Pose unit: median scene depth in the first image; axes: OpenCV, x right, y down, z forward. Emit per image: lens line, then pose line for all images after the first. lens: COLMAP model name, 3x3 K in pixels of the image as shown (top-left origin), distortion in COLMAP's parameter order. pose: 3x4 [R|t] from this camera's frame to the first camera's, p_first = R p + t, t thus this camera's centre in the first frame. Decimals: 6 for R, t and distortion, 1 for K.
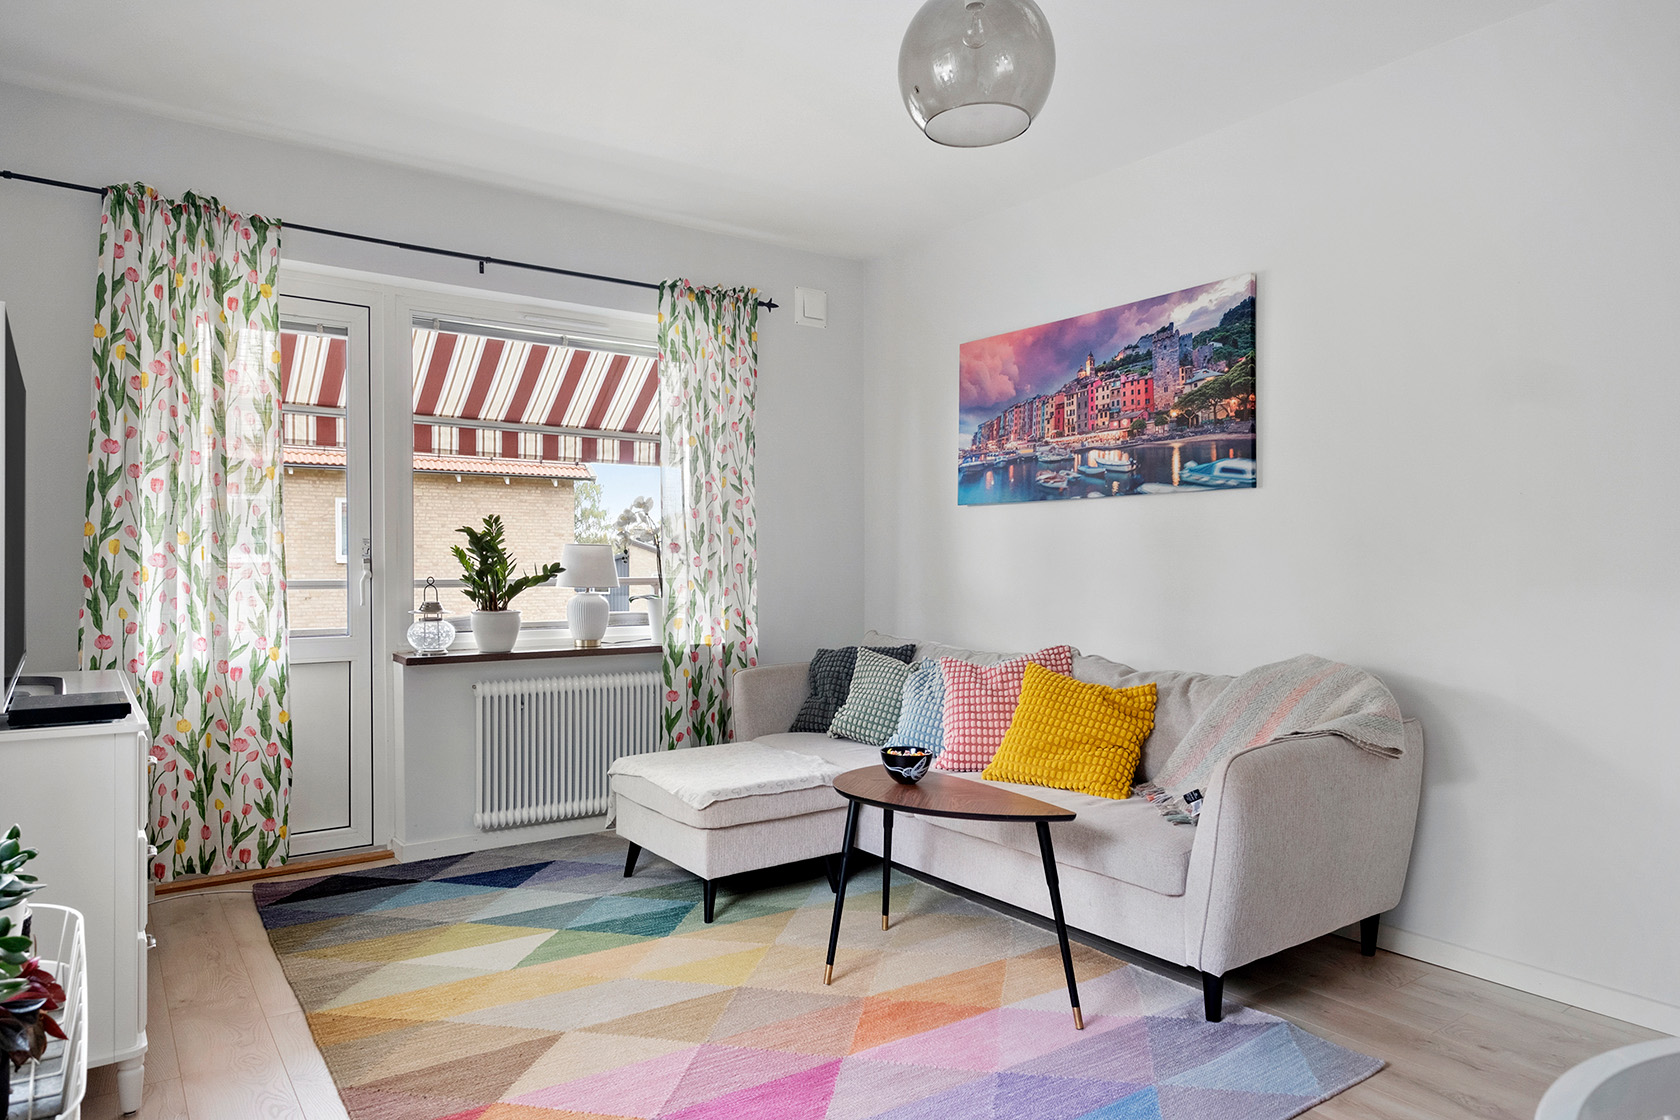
lens RADIAL K [[1046.6, 0, 840.0], [0, 1046.6, 560.0], [0, 0, 1]] dist [0.001506, -0.000146]
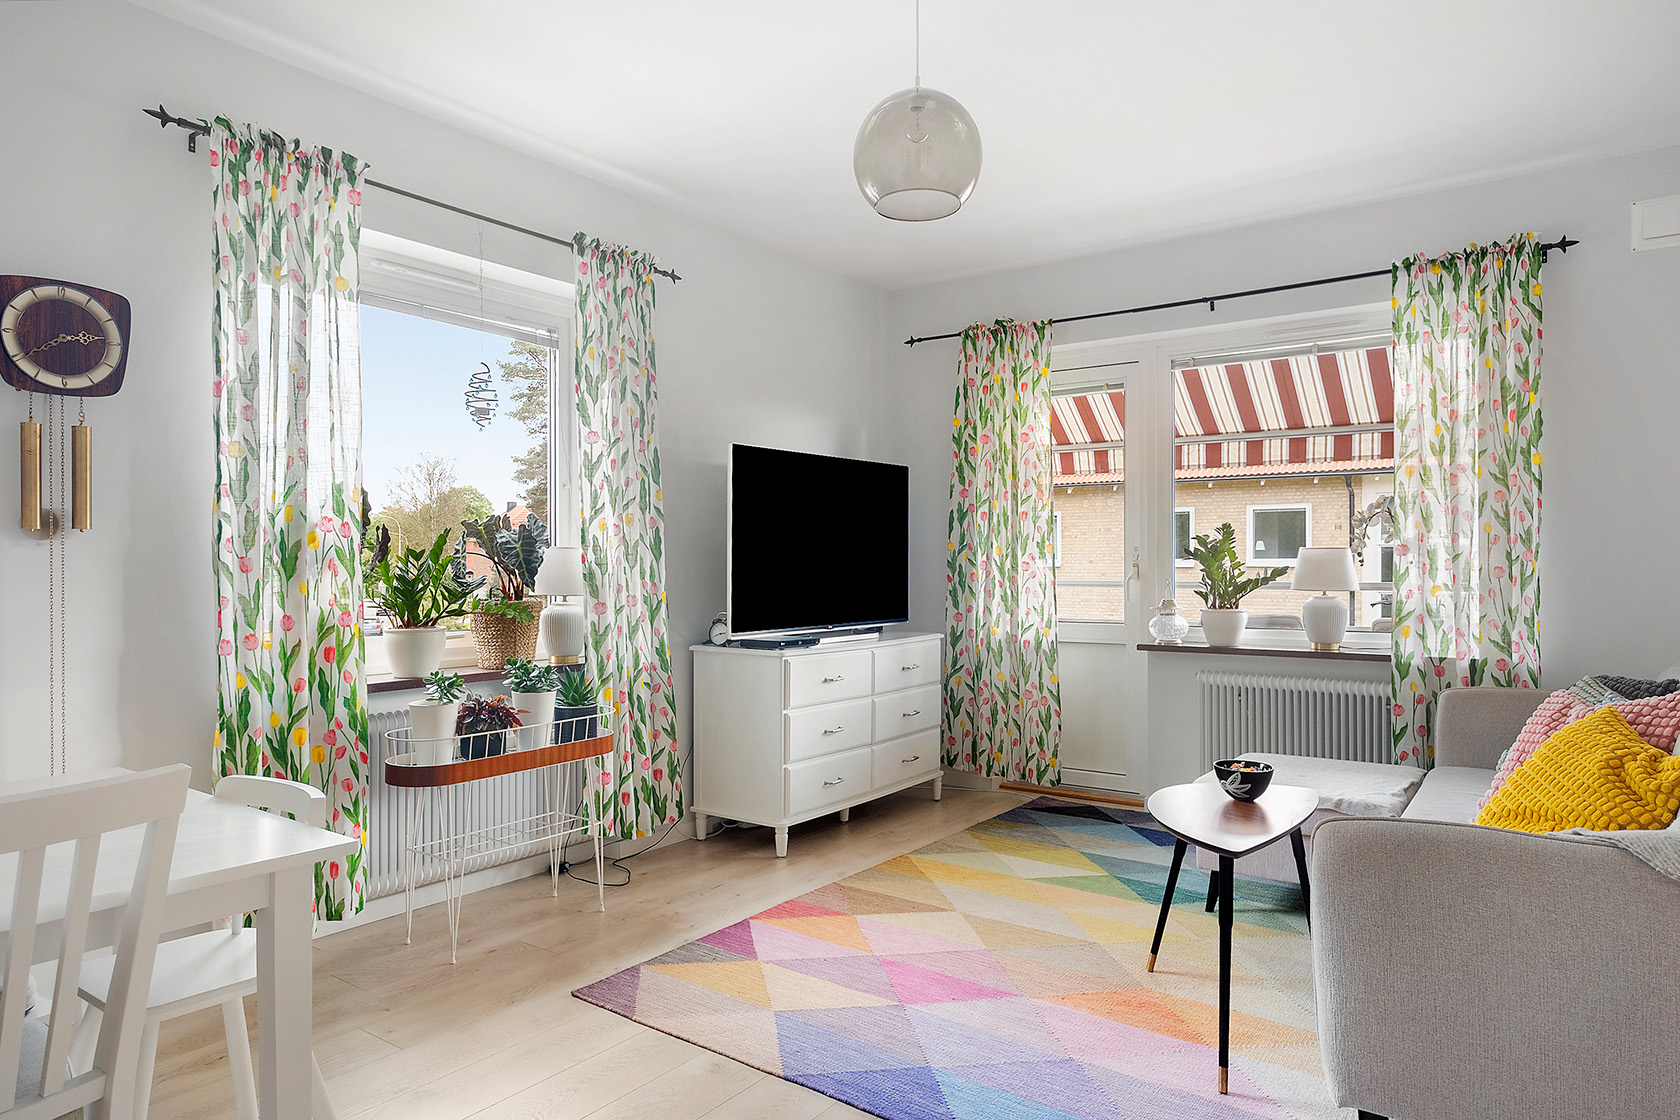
lens RADIAL K [[1028.1, 0, 840.0], [0, 1028.1, 560.0], [0, 0, 1]] dist [-0.002414, -0.001064]
pose [[0.328827, -0.011545, -0.944319, 0.657765], [0.002400, 0.999932, -0.011389, 0.008354], [0.944387, 0.001479, 0.328833, 0.291894]]
